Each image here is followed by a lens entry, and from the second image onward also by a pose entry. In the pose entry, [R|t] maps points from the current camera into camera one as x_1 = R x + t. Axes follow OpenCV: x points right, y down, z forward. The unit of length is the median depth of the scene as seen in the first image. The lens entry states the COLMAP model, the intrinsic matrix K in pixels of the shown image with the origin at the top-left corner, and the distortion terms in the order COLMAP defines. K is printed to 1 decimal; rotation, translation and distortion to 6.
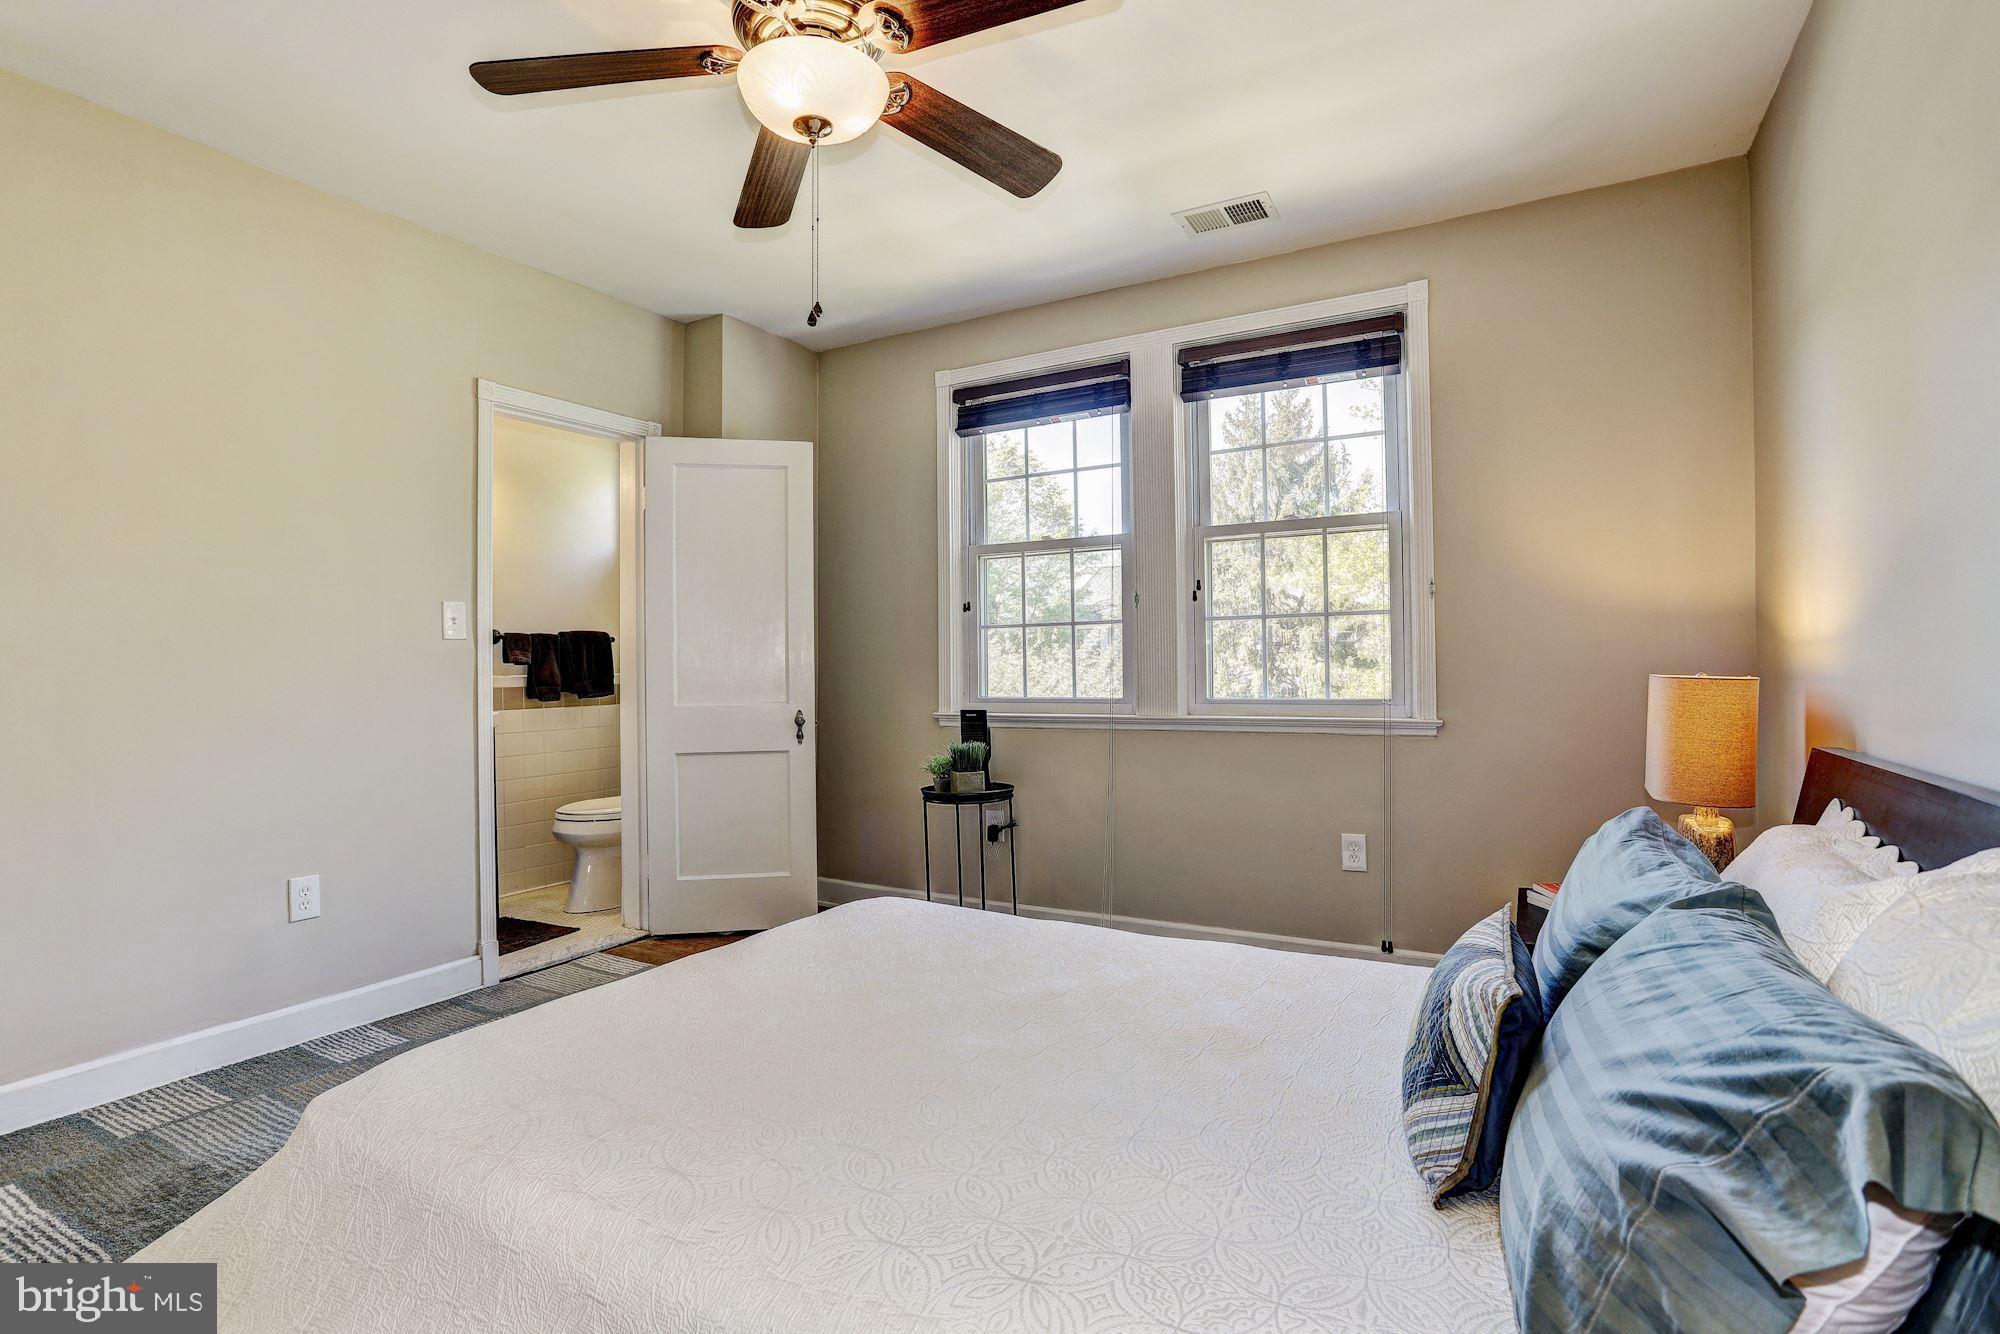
lens RADIAL K [[1009.2, 0, 994.5], [0, 1009.2, 633.0], [0, 0, 1]] dist [0.001502, 0.038530]
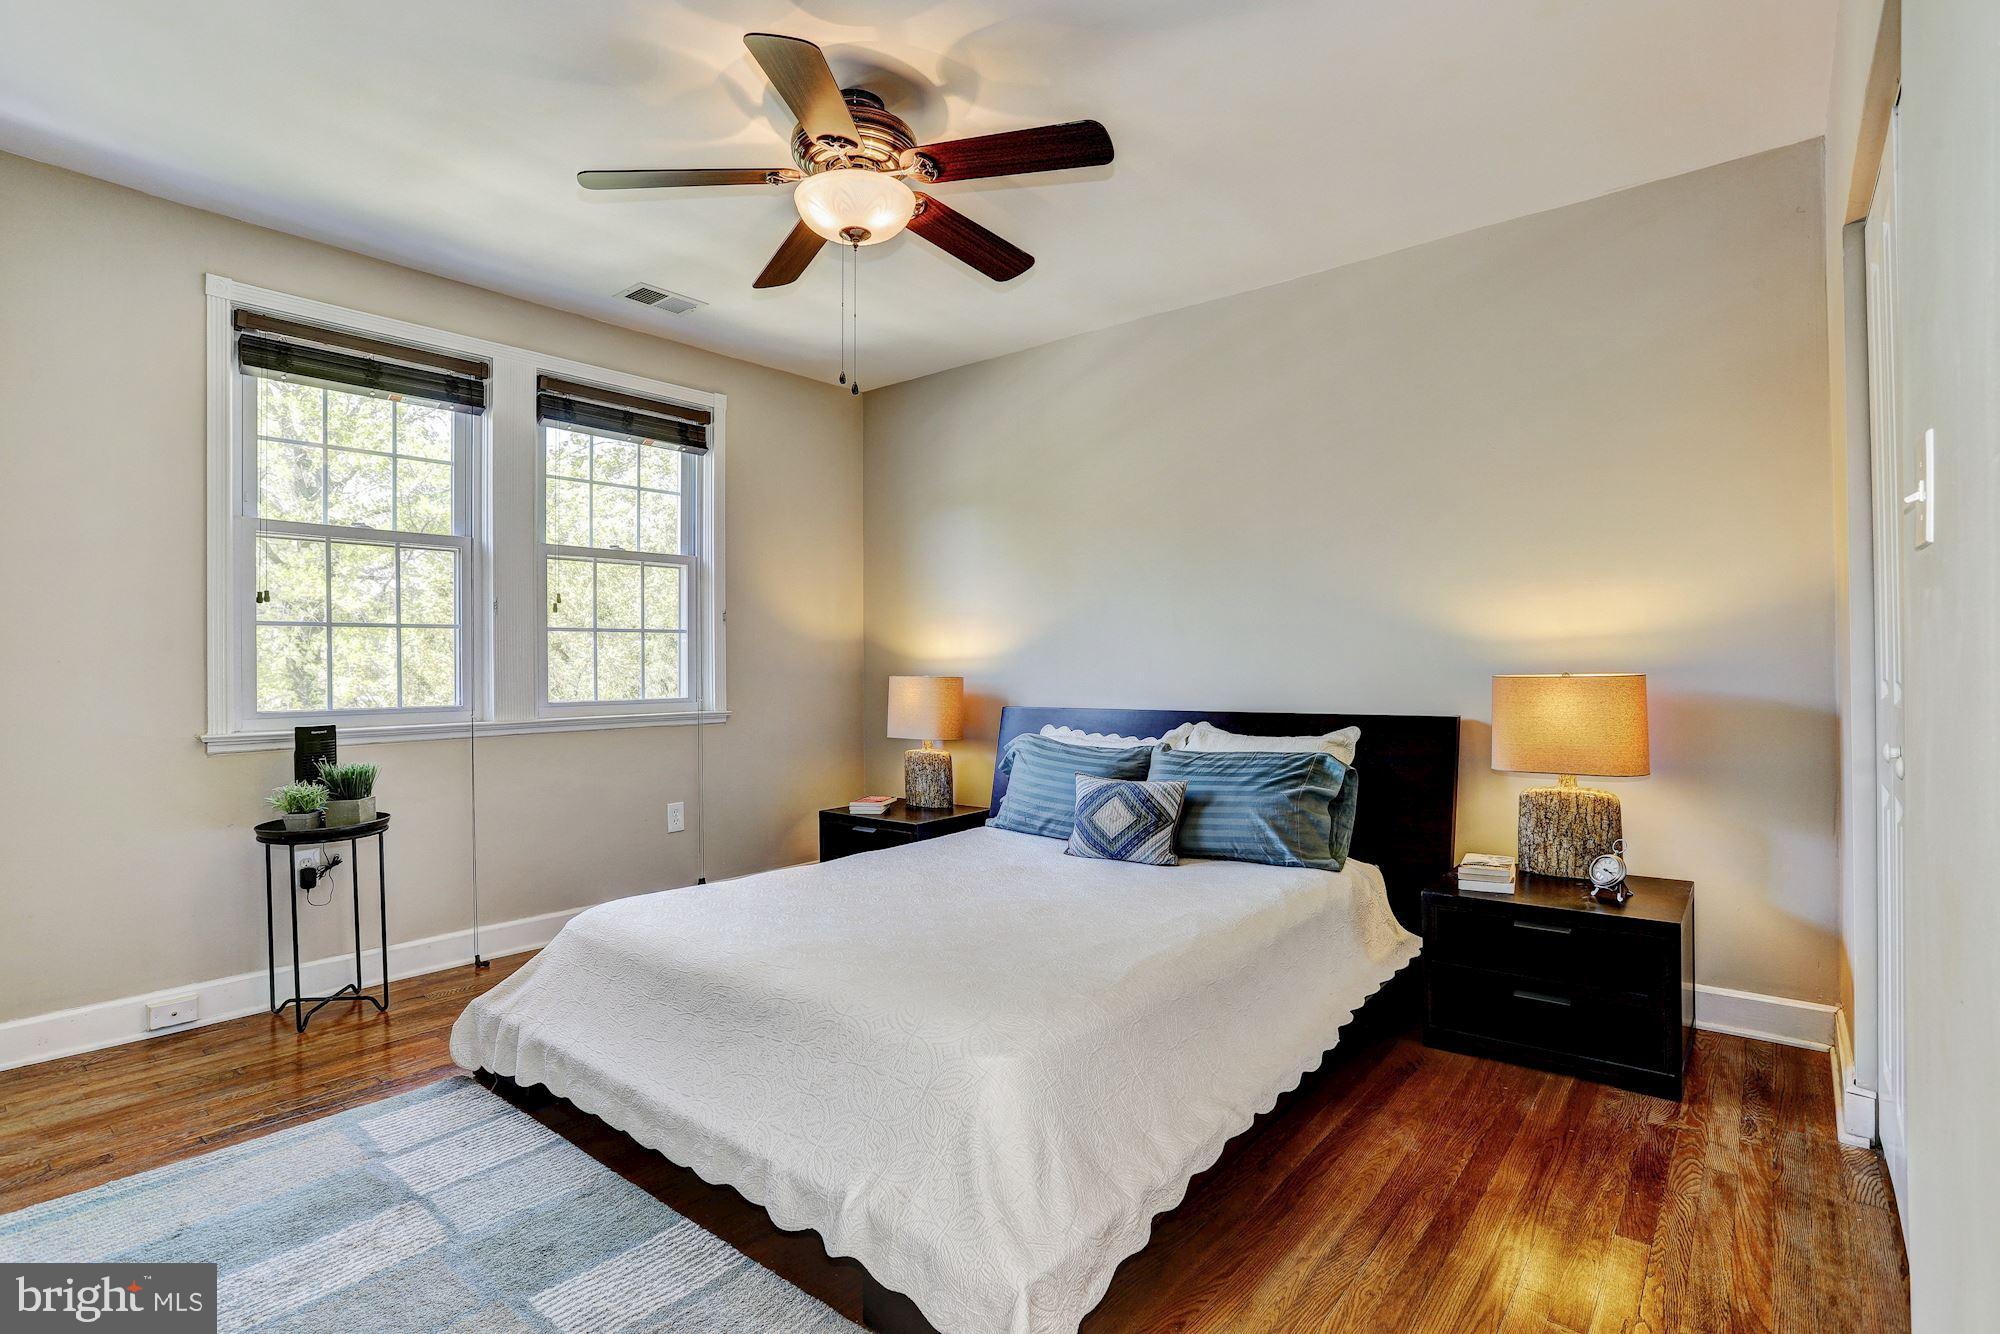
lens RADIAL K [[973.1, 0, 984.5], [0, 973.1, 659.9], [0, 0, 1]] dist [-0.069865, 0.033285]
pose [[0.183162, 0.021744, 0.982842, -0.714889], [-0.015815, 0.999691, -0.019169, 0.031348], [-0.982956, -0.012032, 0.183449, 0.353546]]
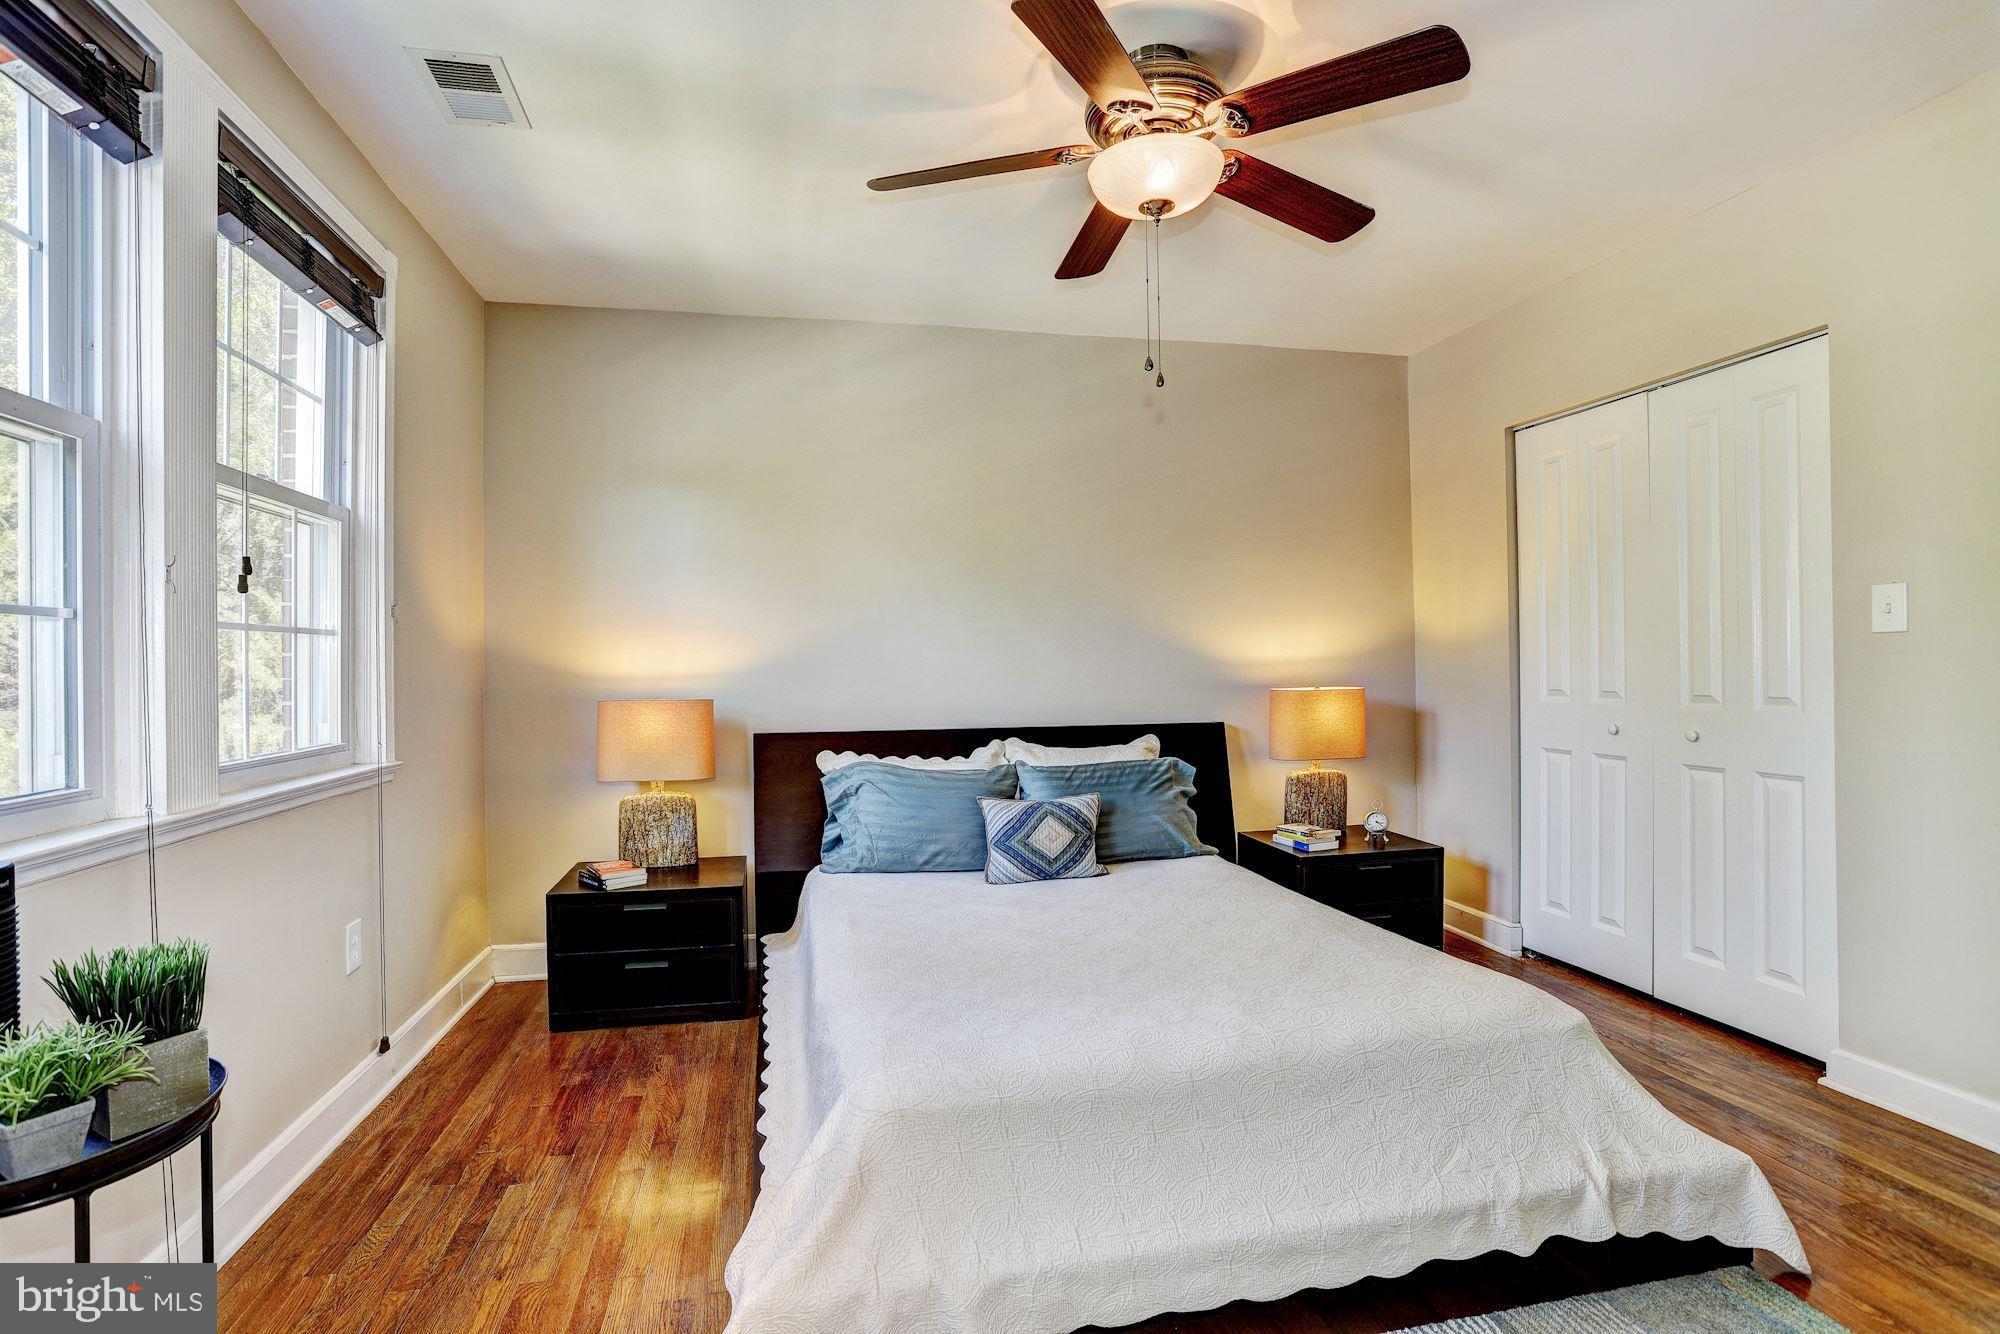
lens RADIAL K [[982.7, 0, 995.3], [0, 982.7, 665.2], [0, 0, 1]] dist [-0.080827, 0.045194]
pose [[-0.656569, 0.024539, 0.753867, -0.466391], [0.004398, 0.999578, -0.028707, 0.025423], [-0.754254, -0.015533, -0.656400, 1.012561]]
